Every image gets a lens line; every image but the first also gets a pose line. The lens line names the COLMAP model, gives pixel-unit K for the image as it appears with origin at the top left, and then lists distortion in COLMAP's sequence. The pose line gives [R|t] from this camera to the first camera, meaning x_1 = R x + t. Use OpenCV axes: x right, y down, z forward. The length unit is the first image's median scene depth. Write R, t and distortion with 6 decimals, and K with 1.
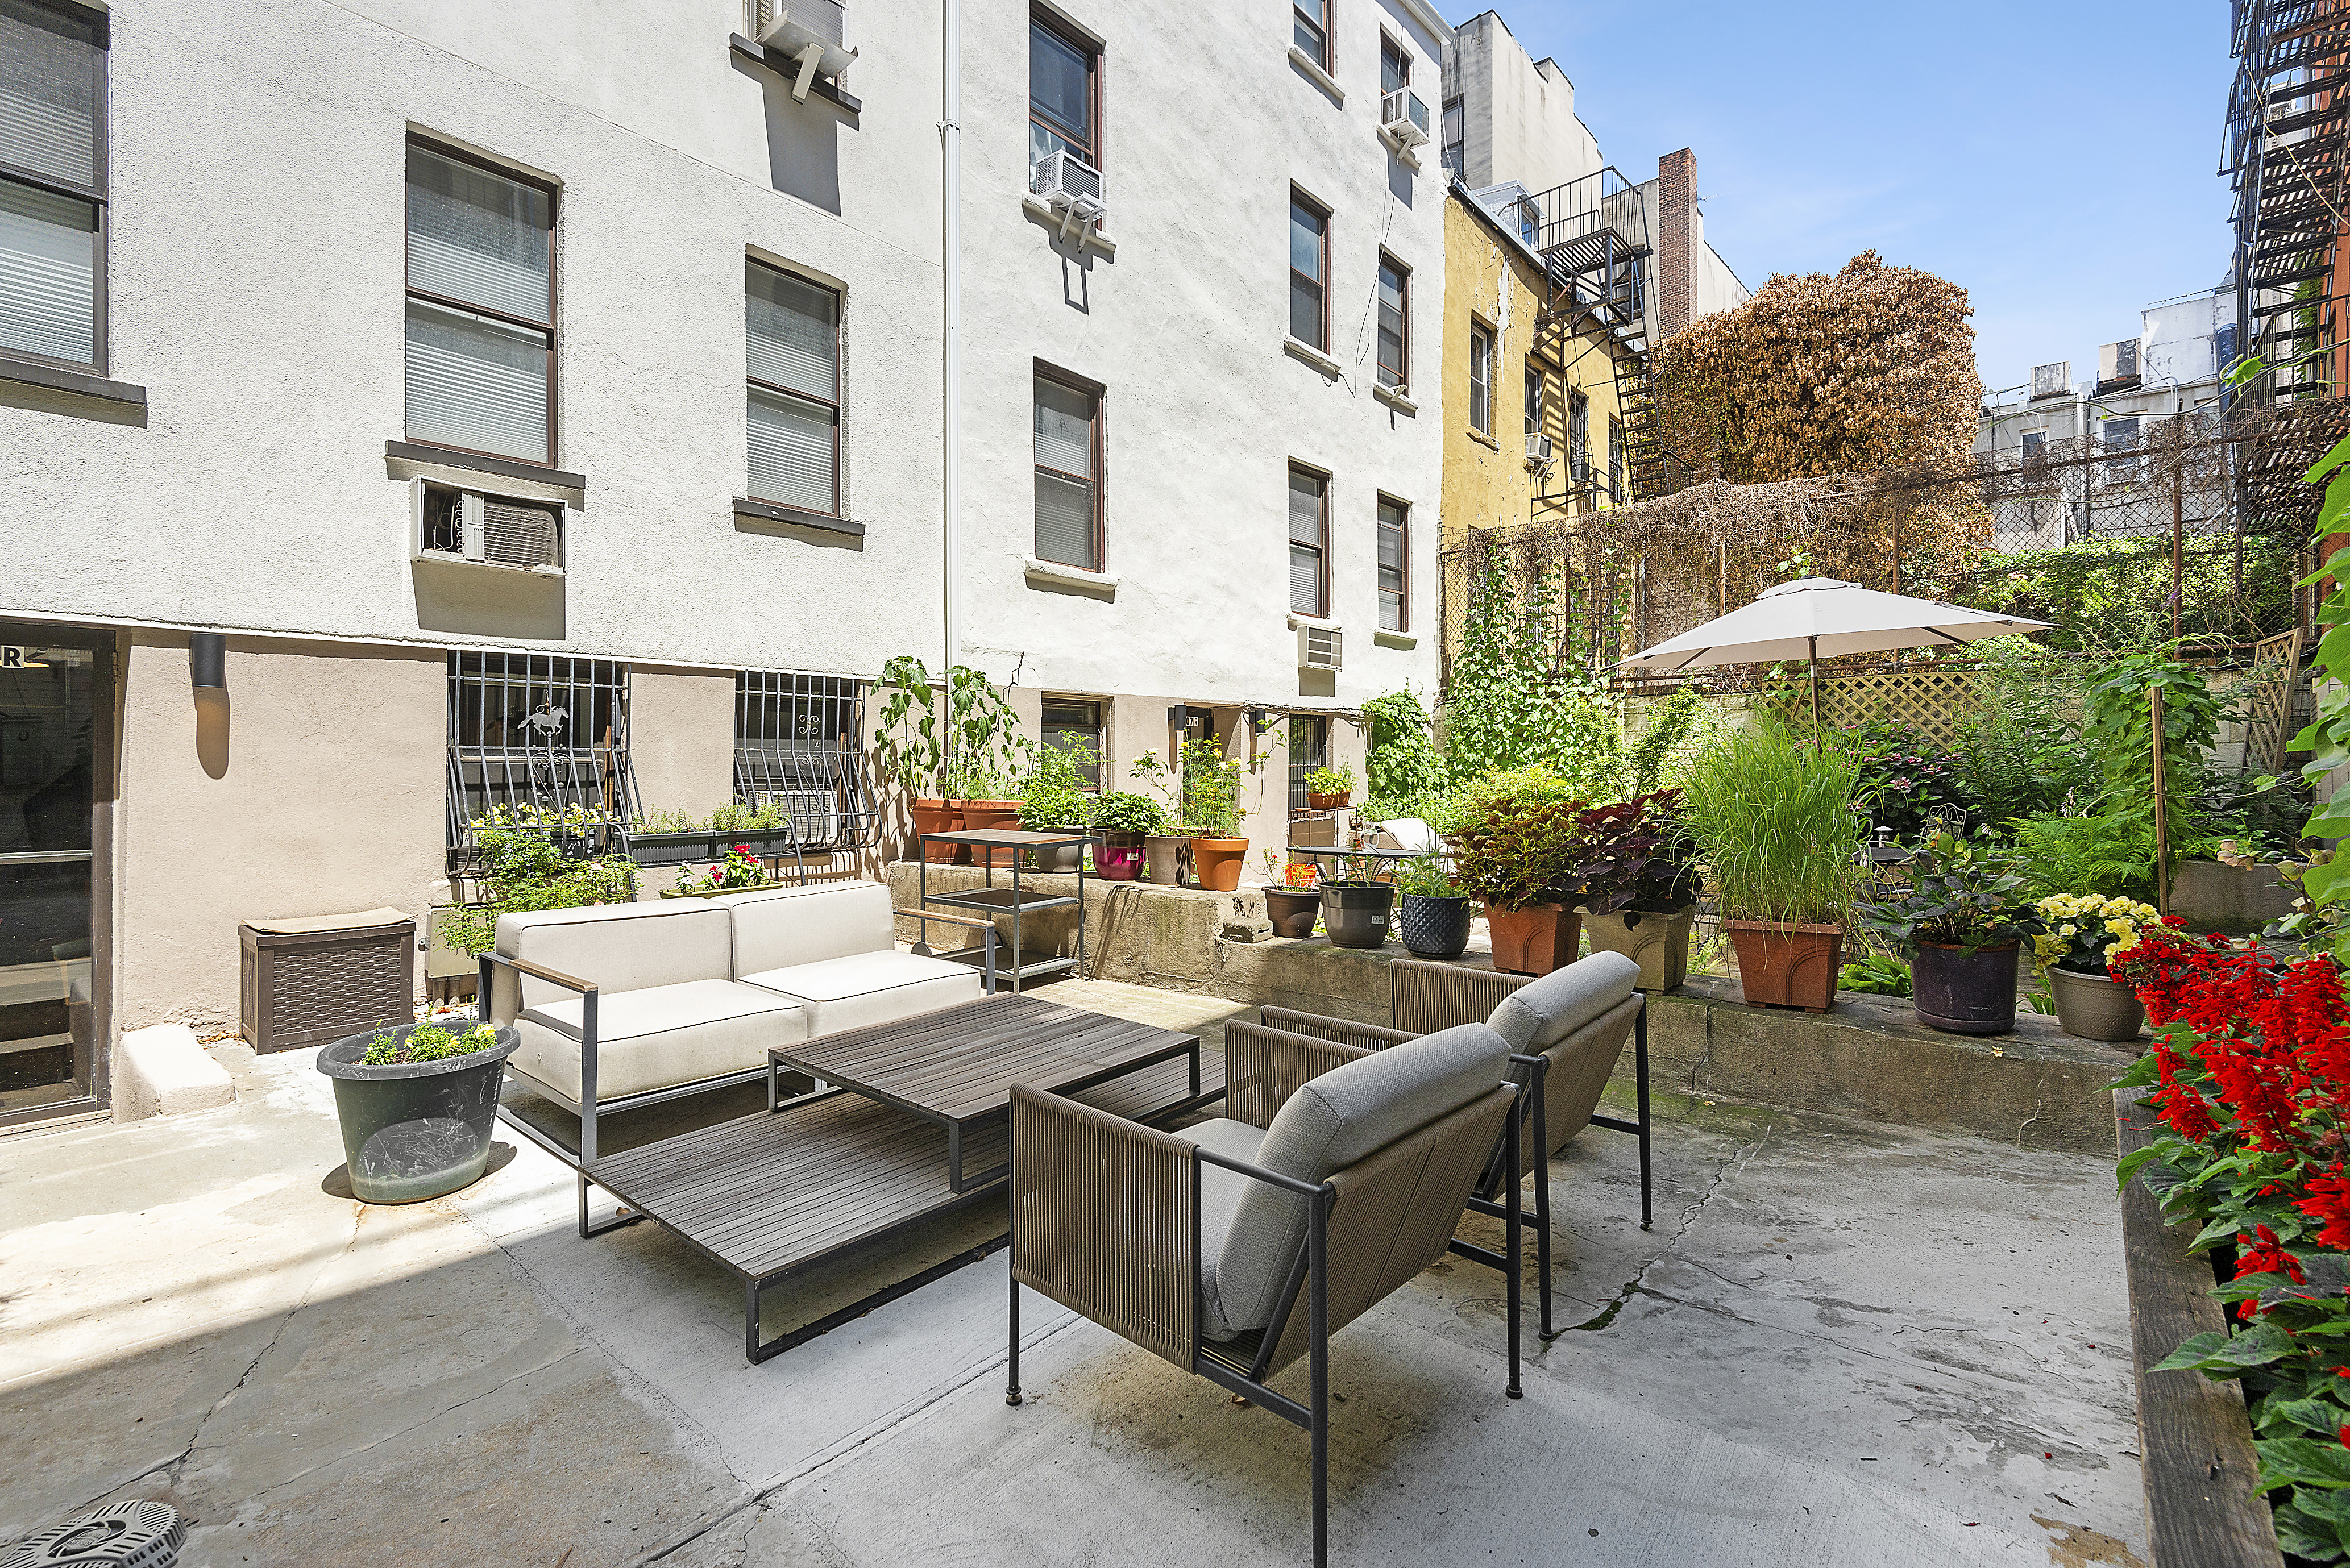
lens RADIAL K [[1065.9, 0, 1194.8], [0, 1065.9, 739.0], [0, 0, 1]] dist [0.002714, -0.000526]
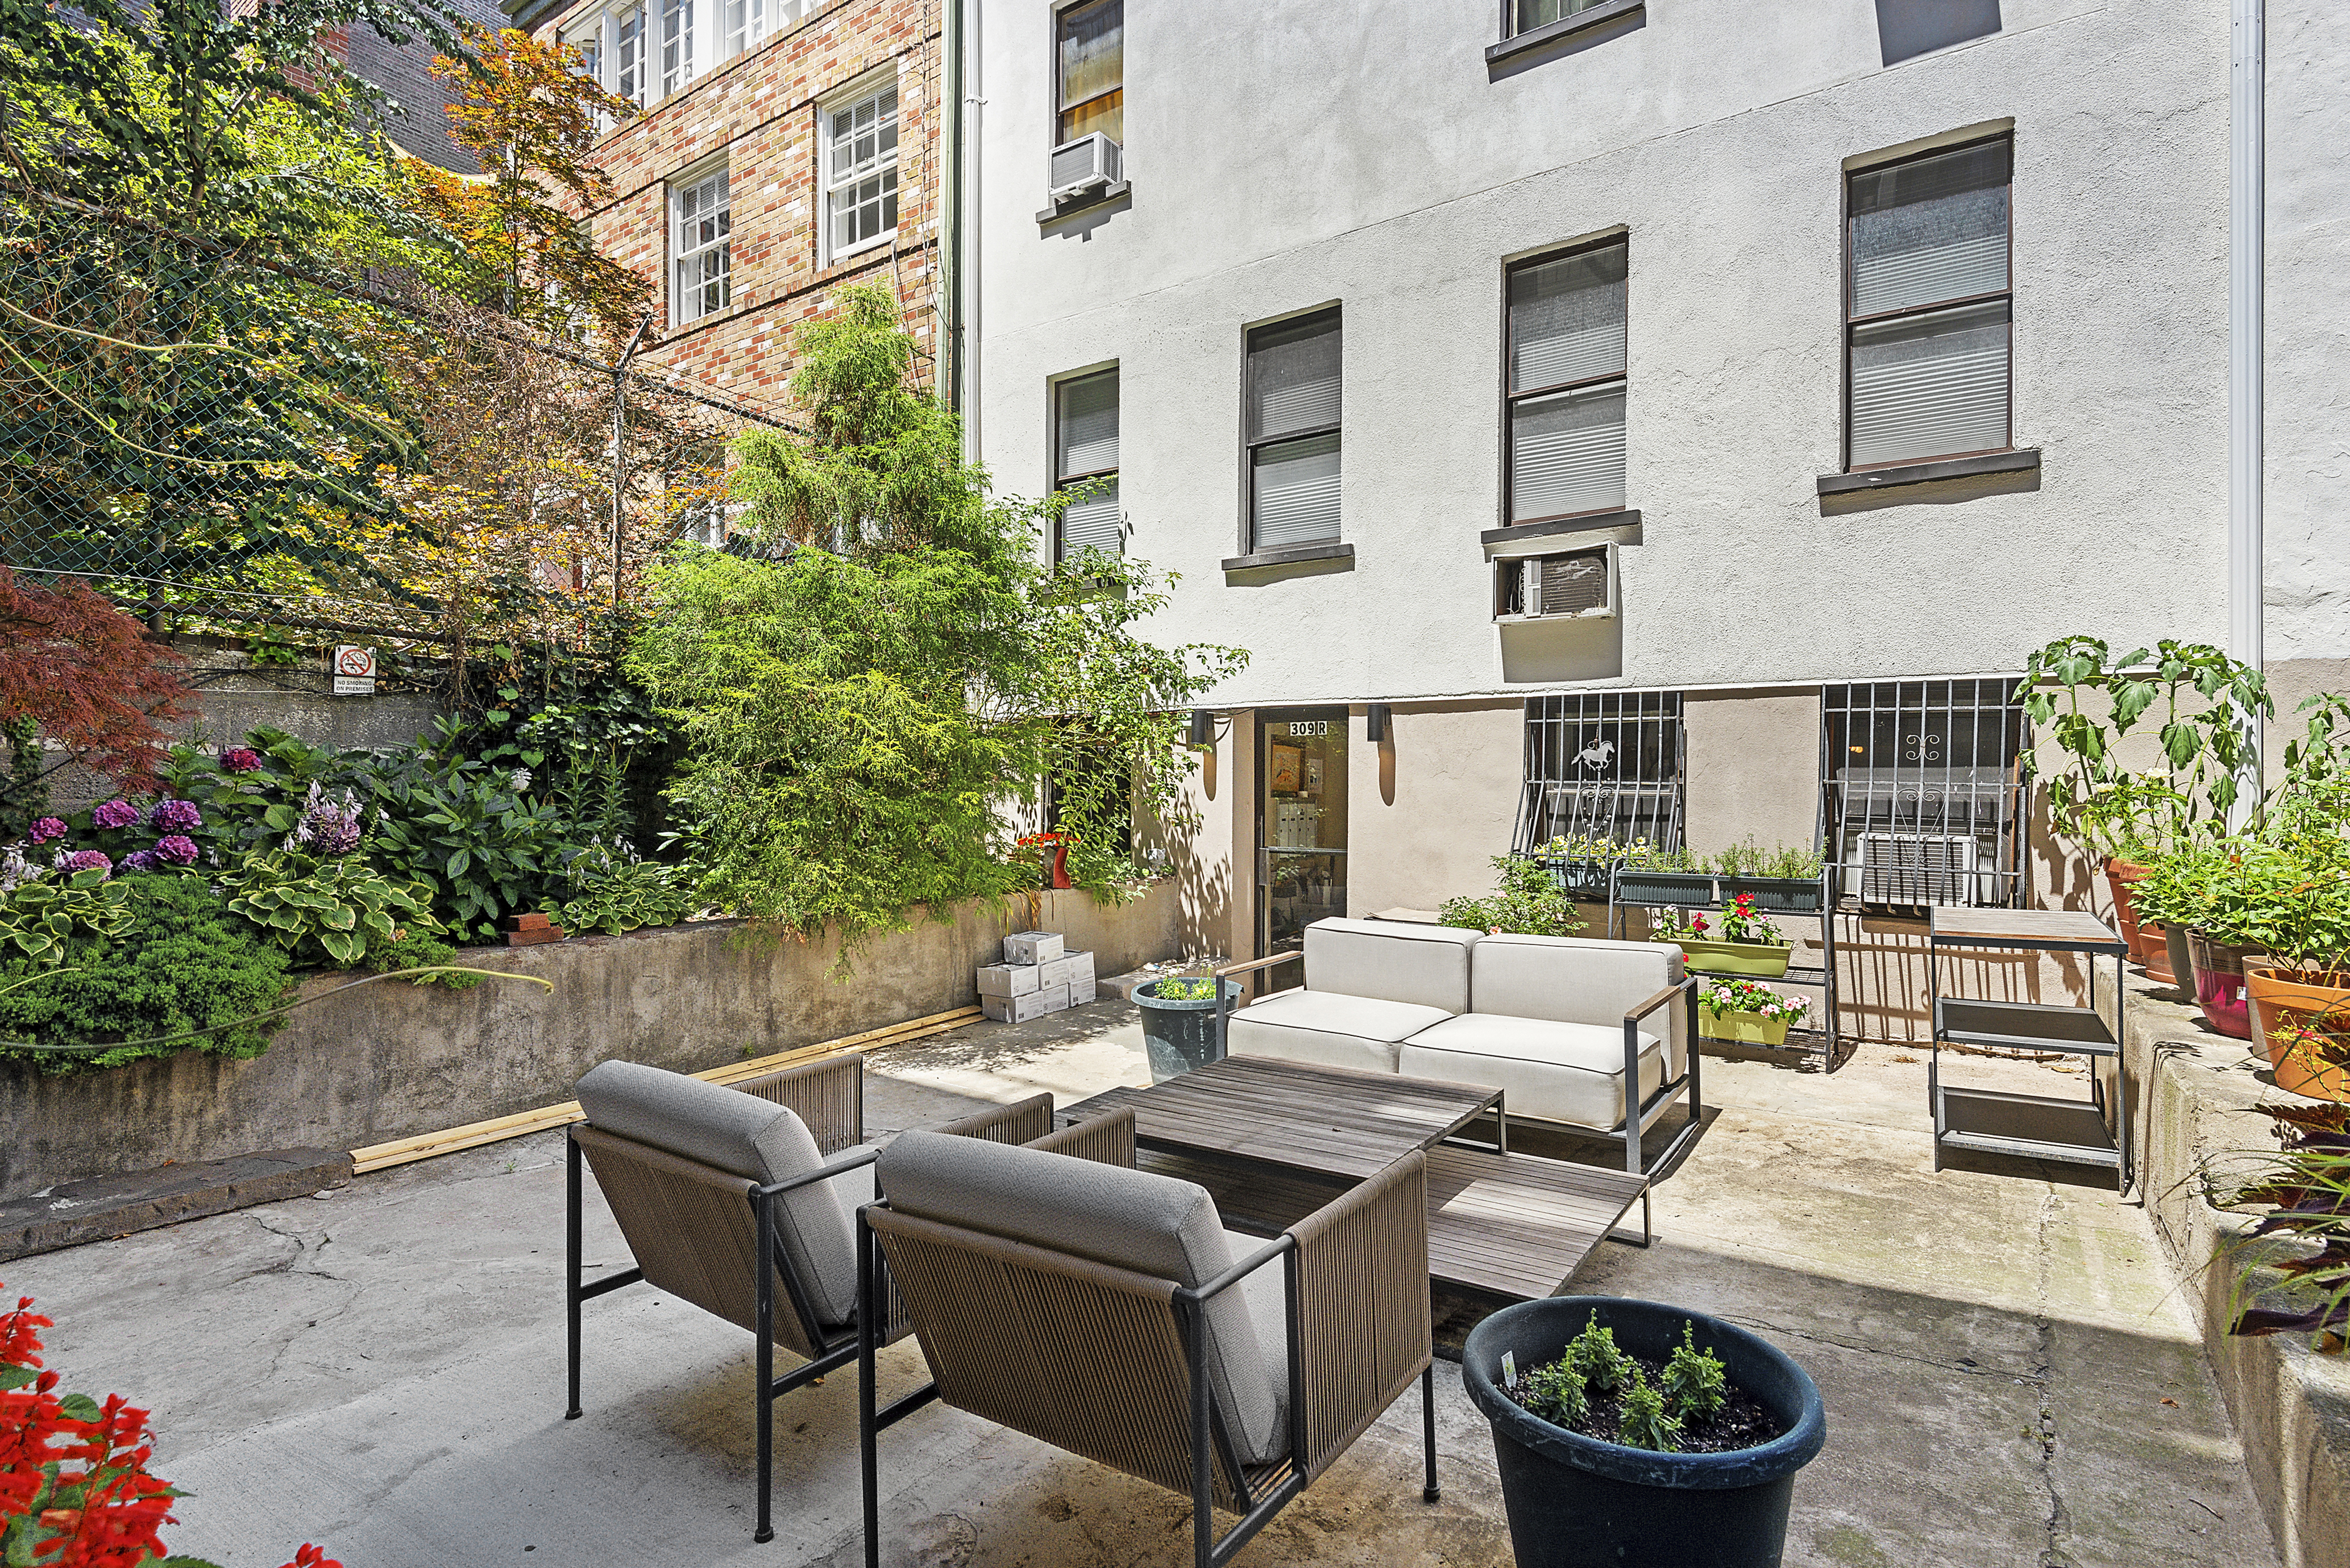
lens RADIAL K [[1151.5, 0, 1178.9], [0, 1151.5, 794.5], [0, 0, 1]] dist [0.001568, -0.000556]
pose [[0.089843, -0.003402, -0.995950, 0.478690], [0.011196, 0.999934, -0.002405, 0.019213], [0.995893, -0.010935, 0.089876, 0.485800]]
